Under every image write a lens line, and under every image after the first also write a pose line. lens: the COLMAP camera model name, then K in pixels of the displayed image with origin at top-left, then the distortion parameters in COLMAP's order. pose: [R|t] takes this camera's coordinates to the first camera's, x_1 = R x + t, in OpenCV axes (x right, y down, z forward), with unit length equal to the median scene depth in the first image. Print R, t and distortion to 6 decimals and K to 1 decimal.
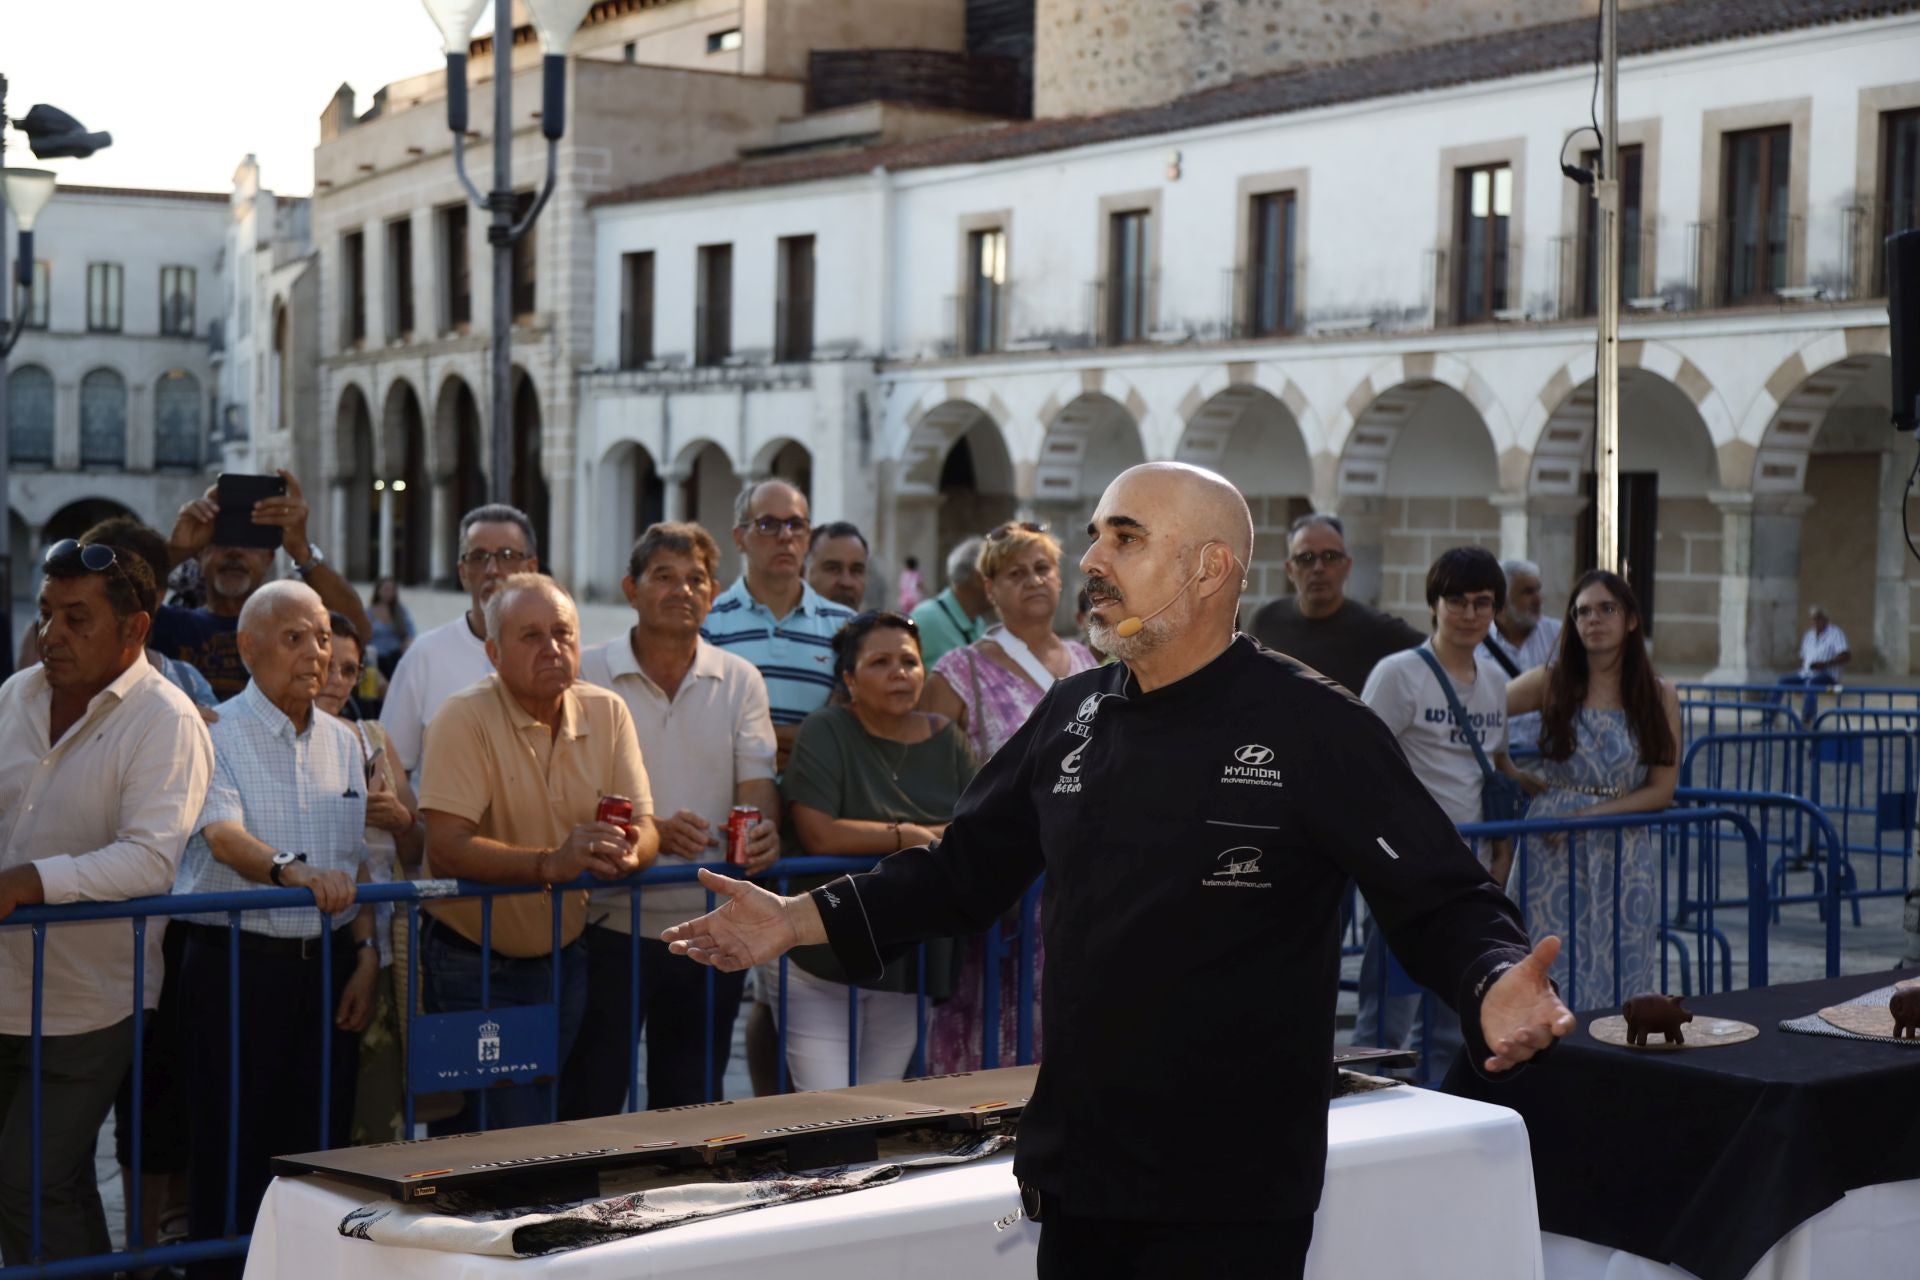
lens RADIAL K [[2927.4, 0, 960.0], [0, 2927.4, 640.0], [0, 0, 1]] dist [0.032428, 0.127012]
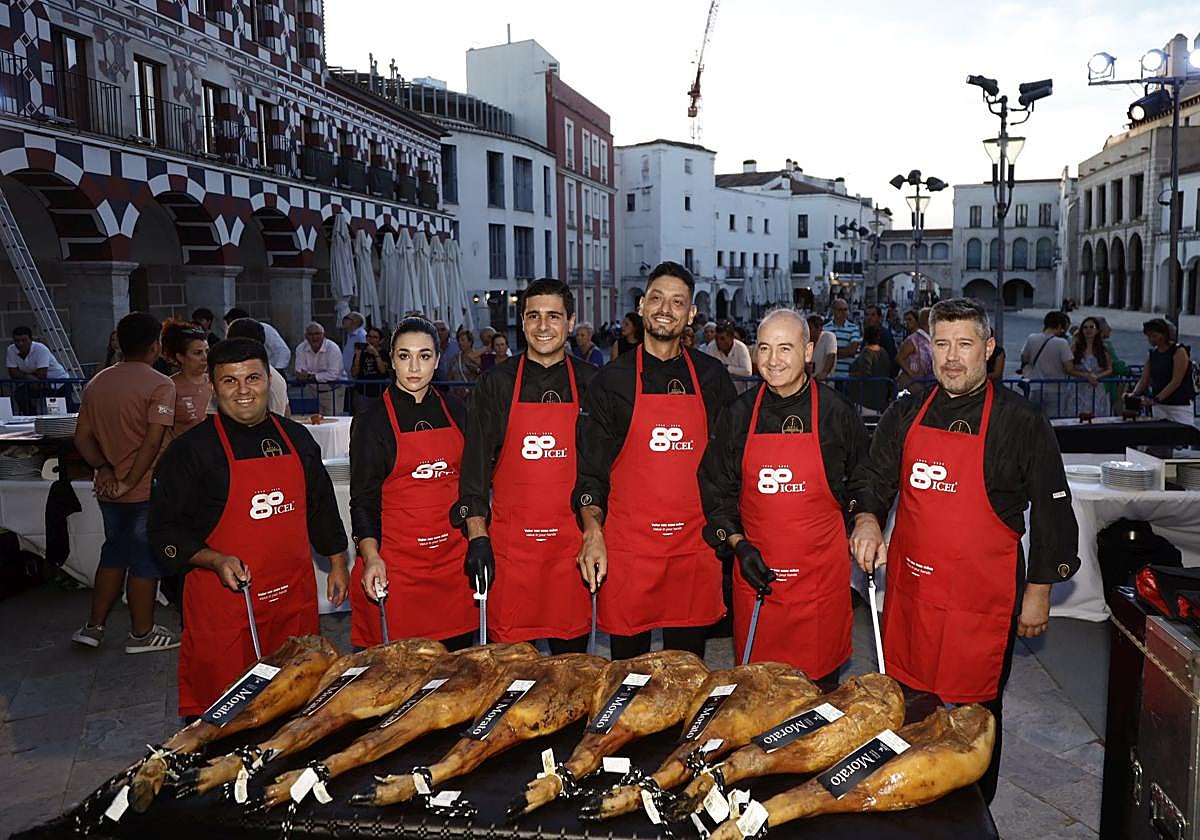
lens RADIAL K [[931.3, 0, 601.3], [0, 931.3, 372.2], [0, 0, 1]] dist [-0.000966, 0.001831]
pose [[0.725458, 0.044471, -0.686828, 0.105084], [-0.006679, 0.998318, 0.057585, -0.002999], [0.688234, -0.037188, 0.724535, -0.064011]]
